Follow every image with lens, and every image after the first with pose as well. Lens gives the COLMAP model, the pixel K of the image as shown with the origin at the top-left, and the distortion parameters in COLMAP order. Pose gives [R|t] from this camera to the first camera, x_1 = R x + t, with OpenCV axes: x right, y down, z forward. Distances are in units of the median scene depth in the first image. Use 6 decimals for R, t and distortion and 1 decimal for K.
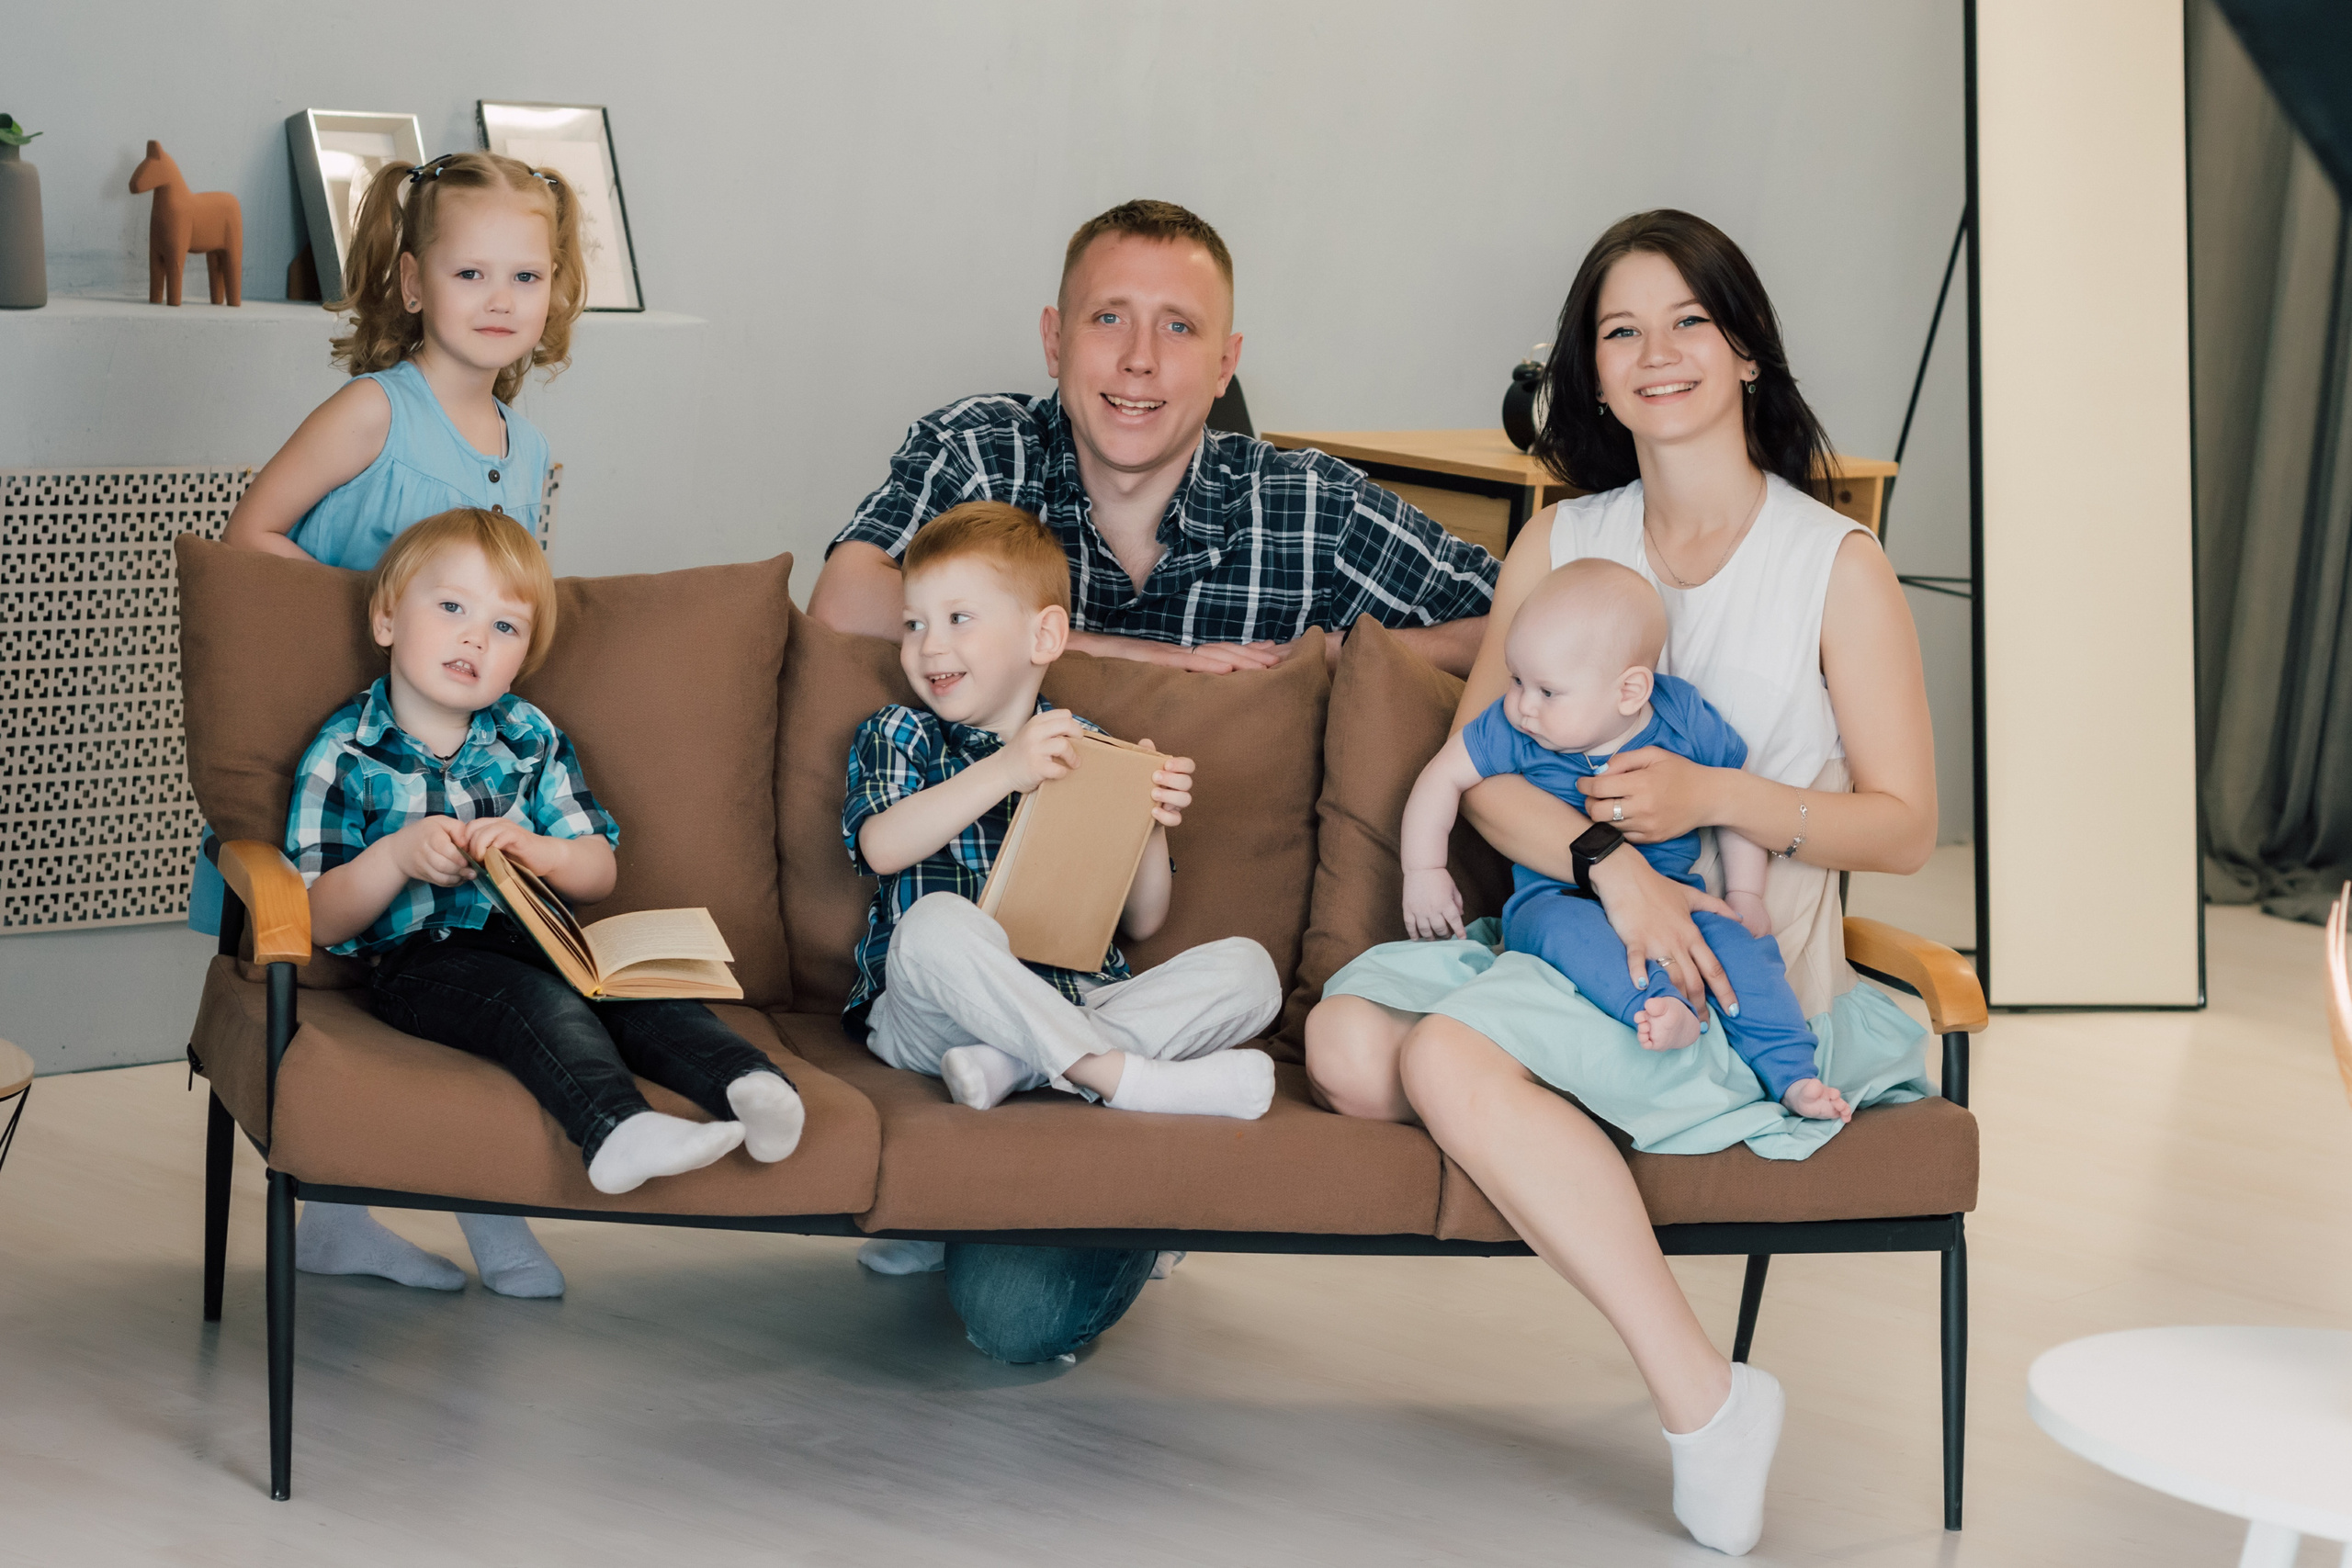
lens RADIAL K [[6377.9, 0, 1103.5], [0, 6377.9, 769.5], [0, 0, 1]] dist [0.113654, 0.000000]
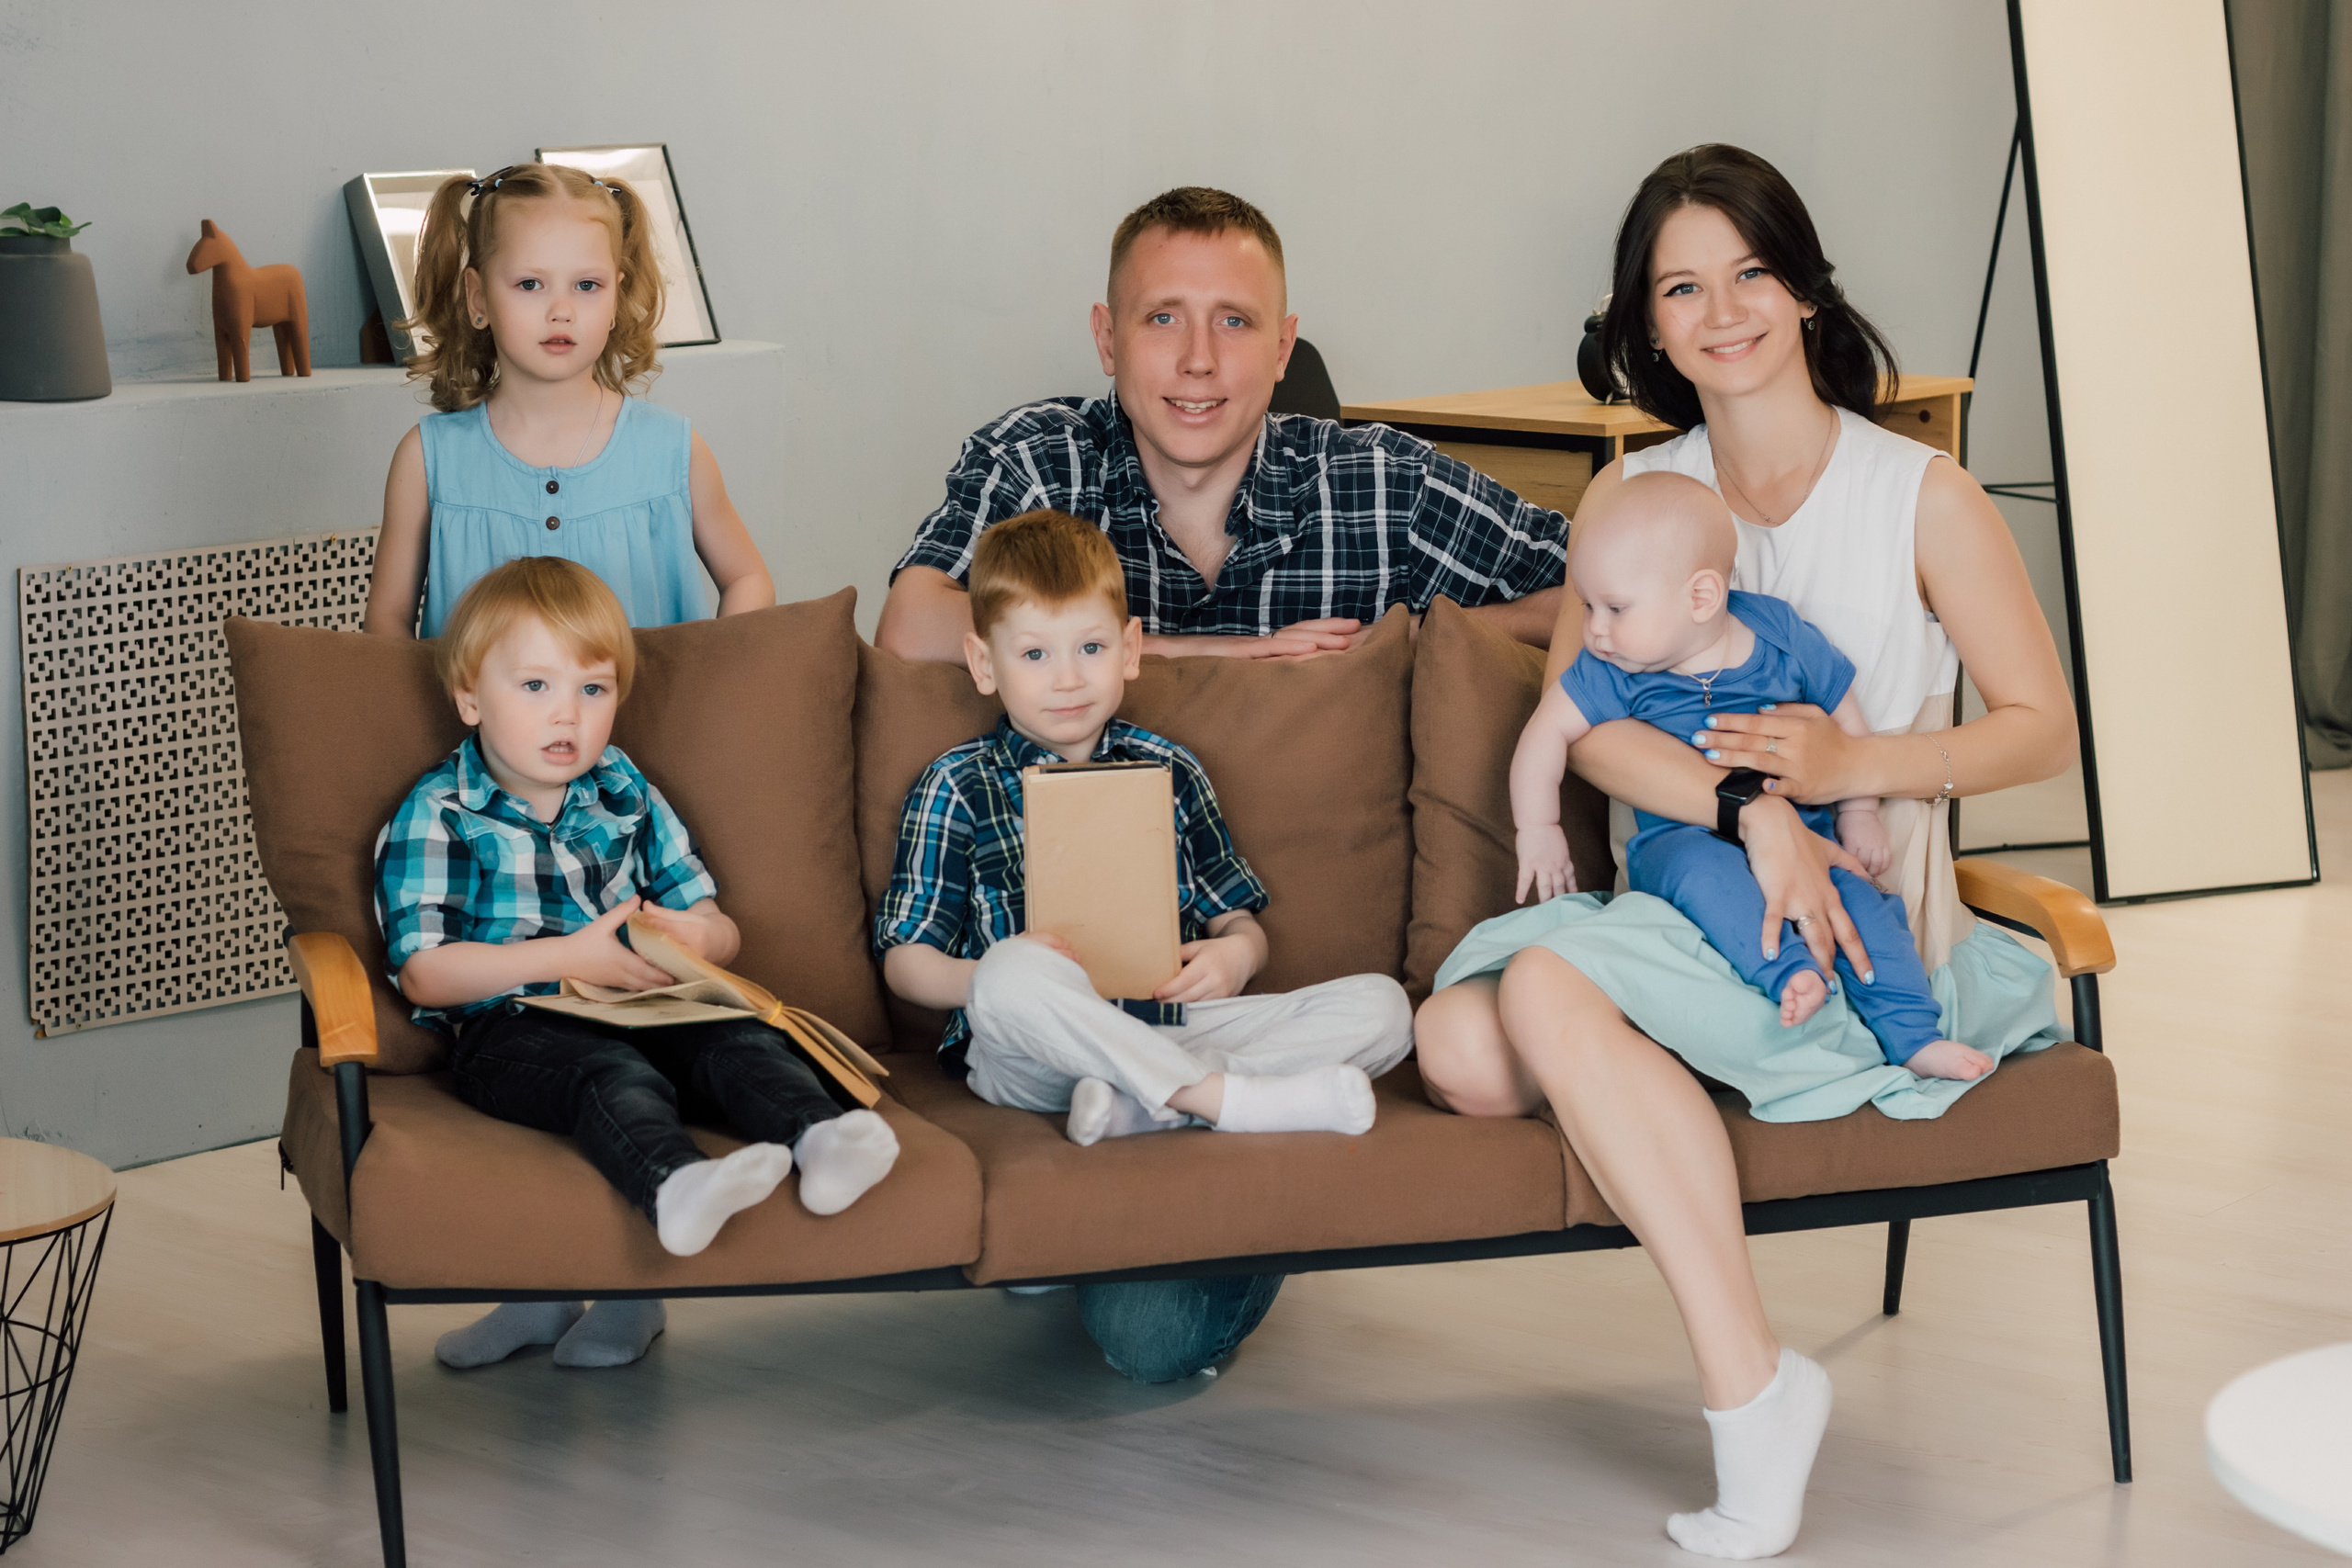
lens RADIAL K [[5547.7, 0, 1180.7], [0, 5547.7, 781.0], [0, 0, 1]] dist [0.073880, 0.000000]
pose [[0.995781, -0.088490, -0.024265, 0.018777], [0.088965, 0.995849, 0.019225, -0.015273], [0.022463, -0.021303, 0.999521, 0.143969]]
